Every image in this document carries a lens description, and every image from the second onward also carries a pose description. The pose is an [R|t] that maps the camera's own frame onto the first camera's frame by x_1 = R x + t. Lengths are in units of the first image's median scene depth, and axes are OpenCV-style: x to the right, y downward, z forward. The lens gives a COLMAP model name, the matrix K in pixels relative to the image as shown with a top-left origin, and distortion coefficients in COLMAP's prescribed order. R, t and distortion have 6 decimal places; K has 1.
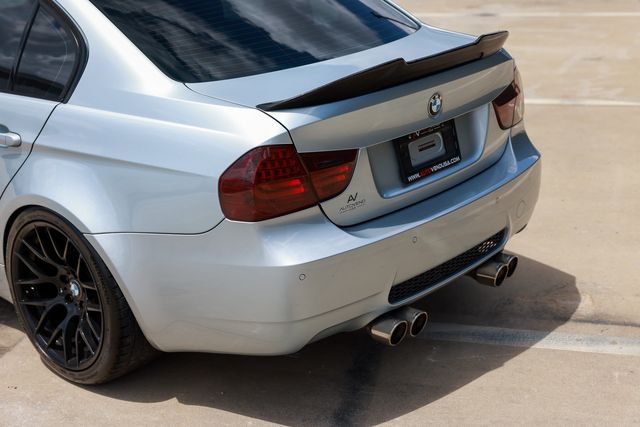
lens RADIAL K [[1042.0, 0, 330.4], [0, 1042.0, 238.5], [0, 0, 1]] dist [-0.016790, 0.000000]
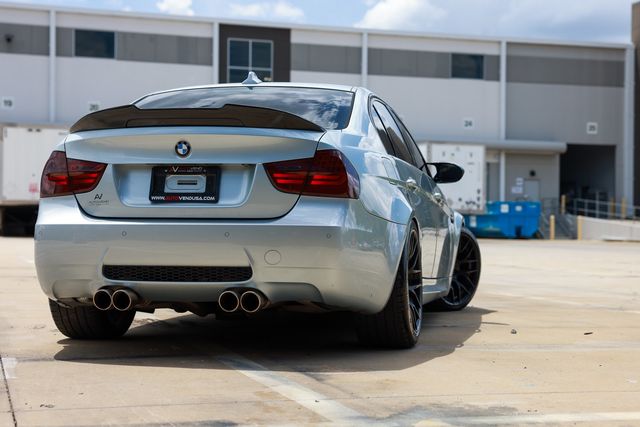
lens RADIAL K [[1168.7, 0, 321.0], [0, 1168.7, 213.9], [0, 0, 1]] dist [0.120527, 0.000000]
pose [[0.489578, 0.035598, -0.871233, 1.540484], [-0.338778, 0.928436, -0.152436, 0.123316], [0.803457, 0.369784, 0.466601, 0.470578]]
